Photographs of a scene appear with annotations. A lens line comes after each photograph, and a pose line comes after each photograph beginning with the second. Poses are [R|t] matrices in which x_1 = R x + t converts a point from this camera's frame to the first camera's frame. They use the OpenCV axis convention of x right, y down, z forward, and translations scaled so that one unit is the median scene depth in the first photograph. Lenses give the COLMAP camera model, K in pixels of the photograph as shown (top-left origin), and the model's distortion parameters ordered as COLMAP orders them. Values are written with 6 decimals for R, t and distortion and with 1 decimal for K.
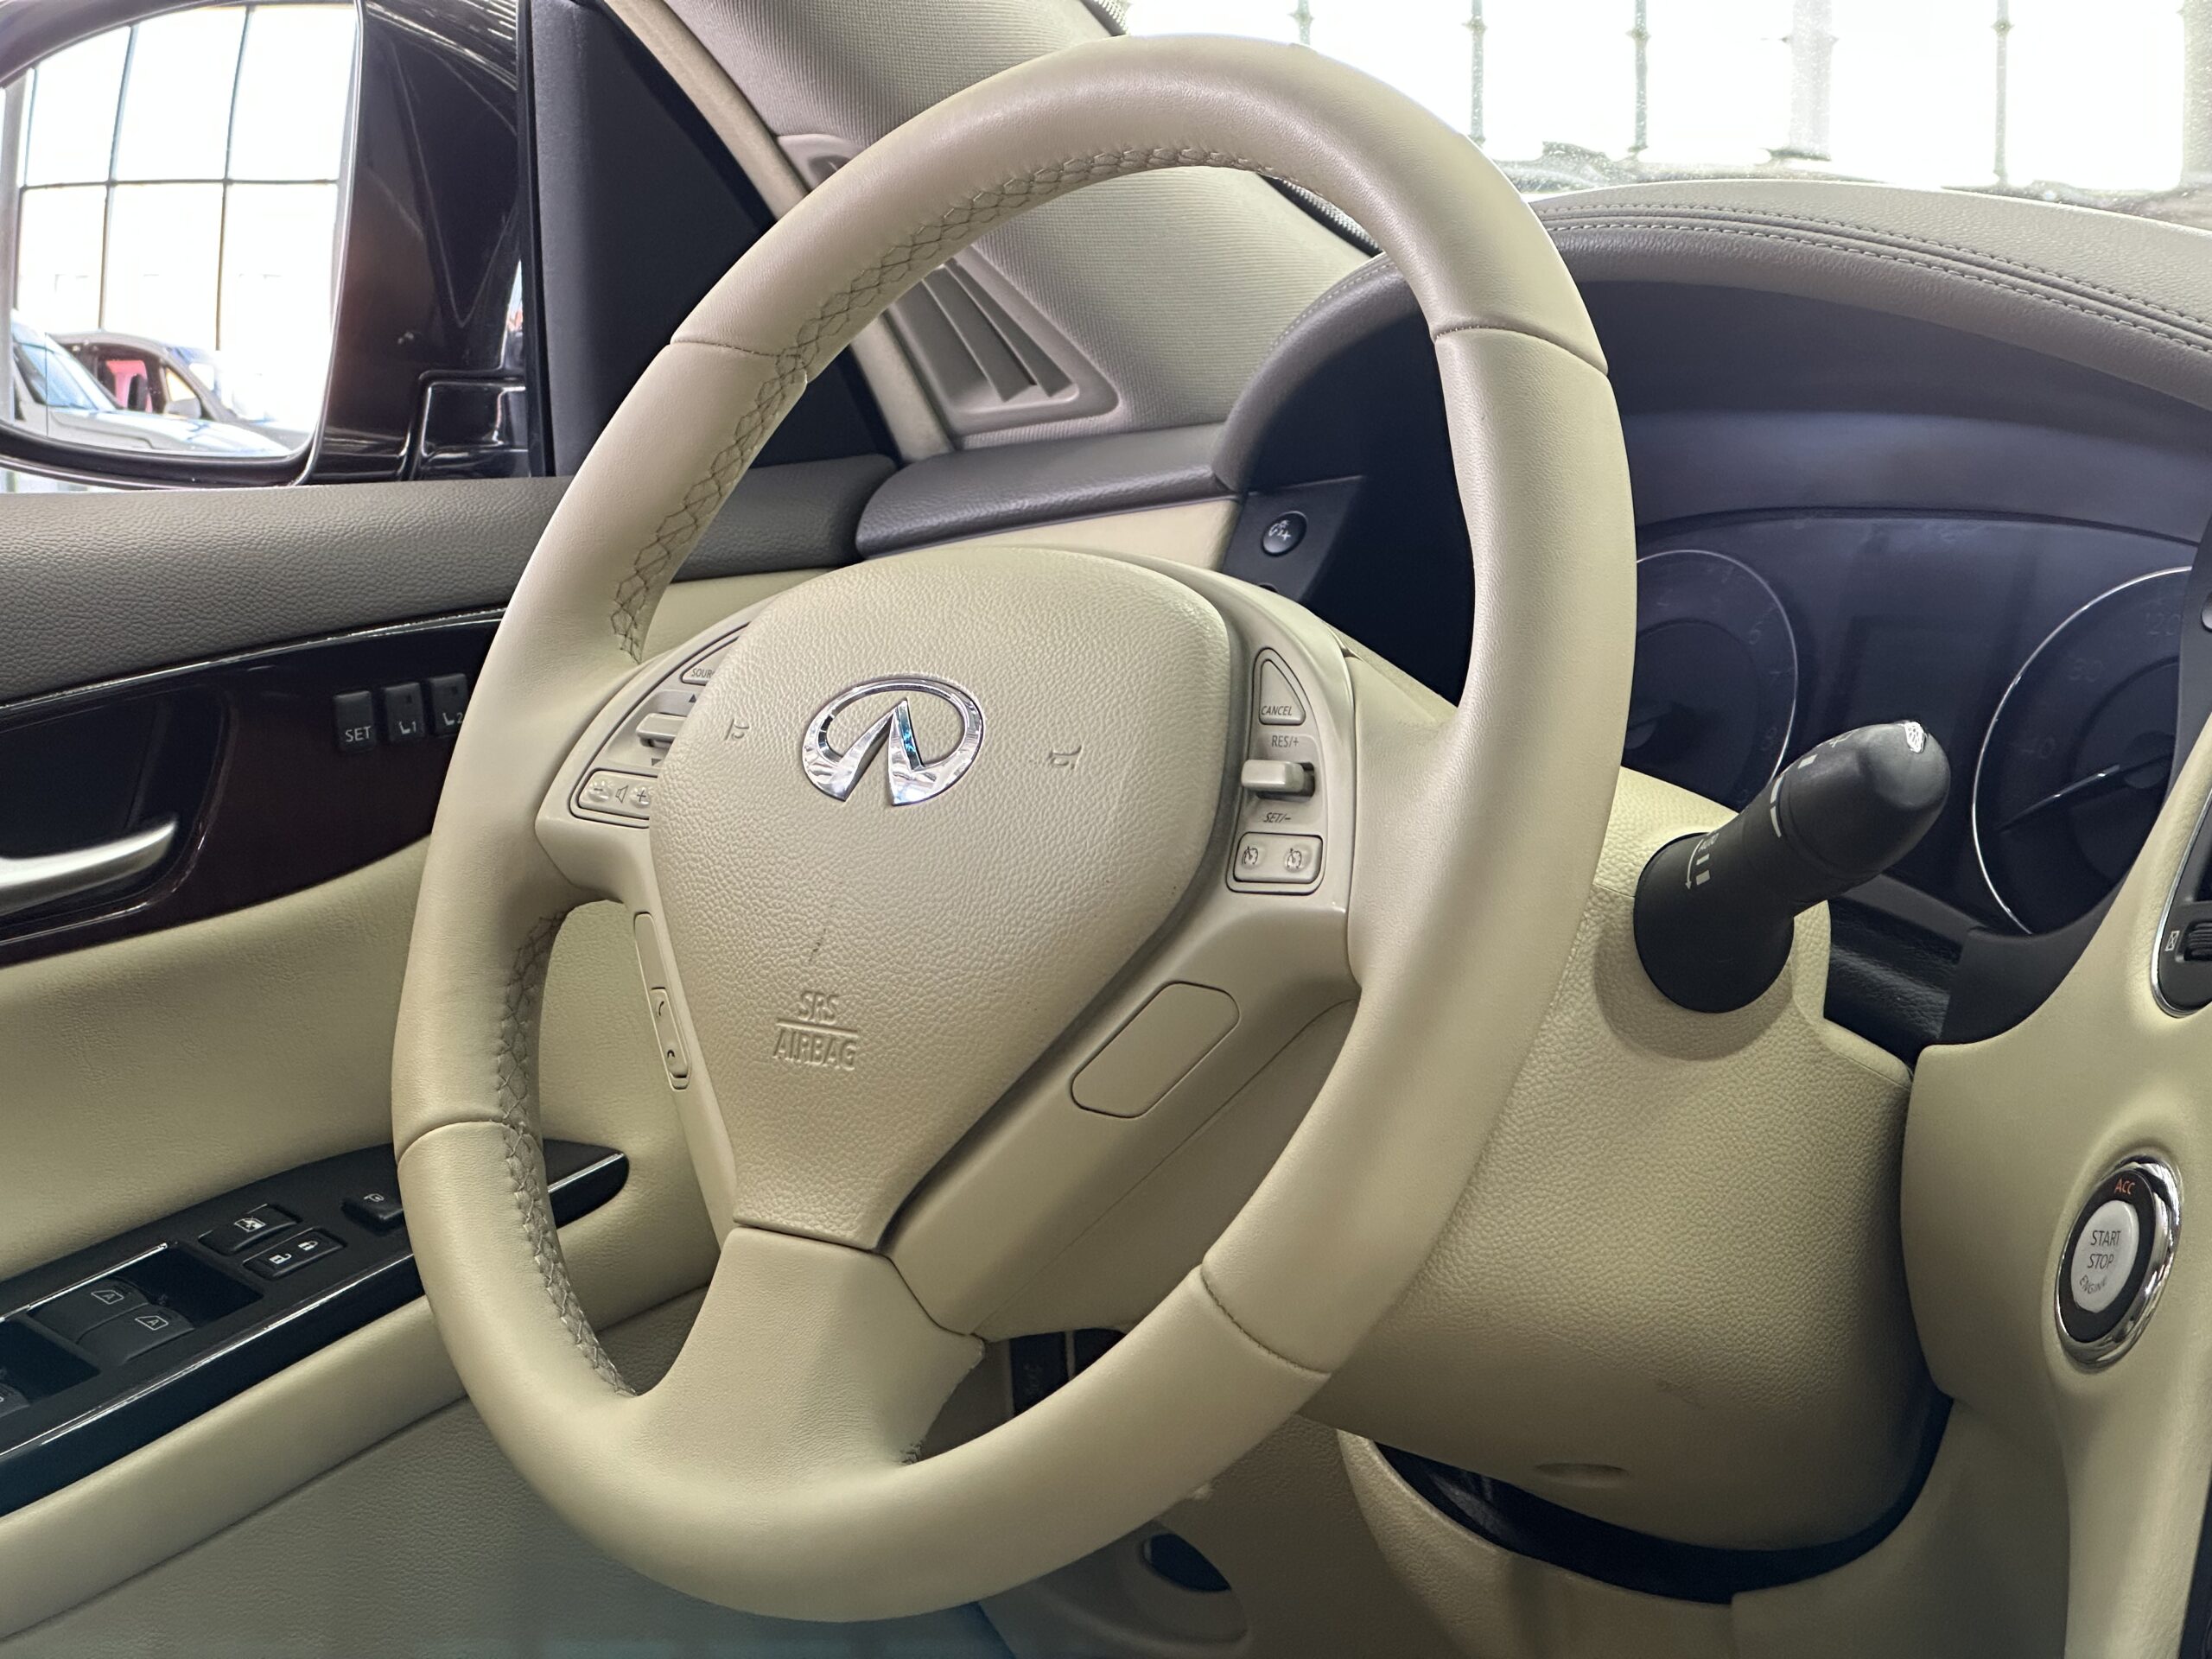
lens RADIAL K [[4923.2, 0, 1058.0], [0, 4923.2, 754.2], [0, 0, 1]] dist [0.157380, 0.000000]
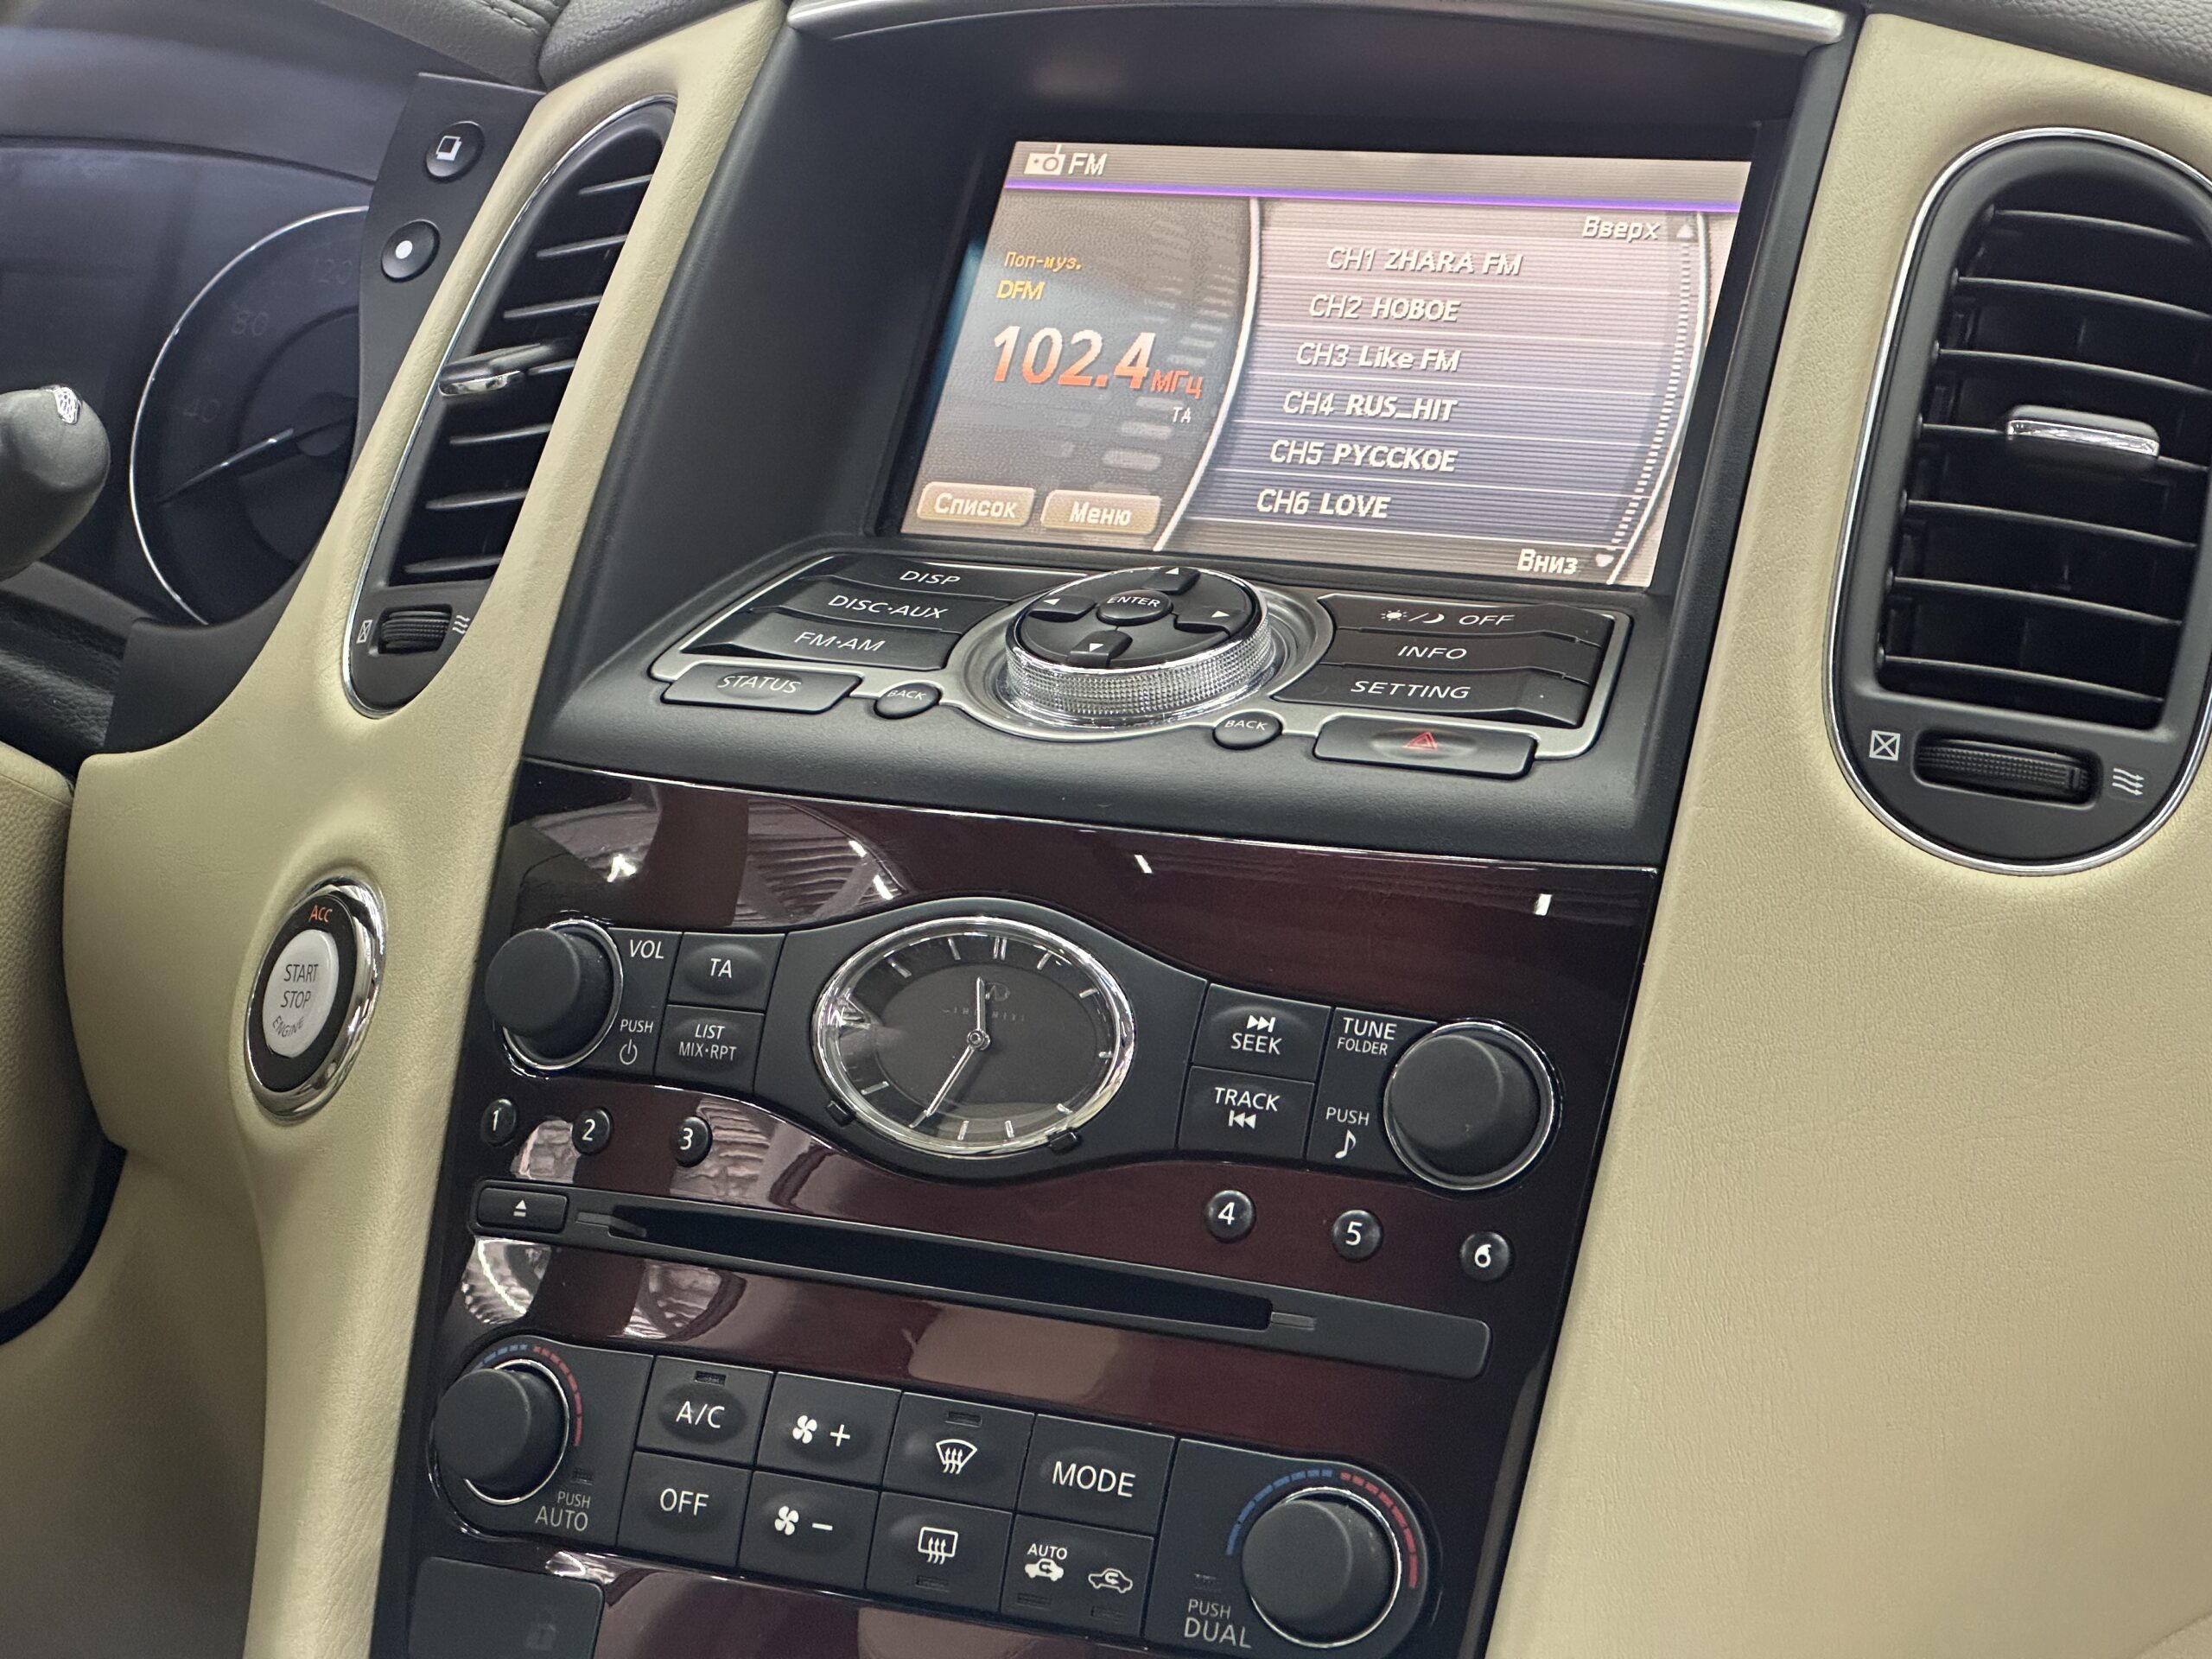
lens RADIAL K [[4923.2, 0, 1095.0], [0, 4923.2, 762.9], [0, 0, 1]] dist [0.157380, 0.000000]
pose [[0.928389, -0.040949, 0.369346, 0.016717], [0.012659, 0.996818, 0.078697, -0.006688], [-0.371393, -0.068386, 0.925954, 0.121370]]
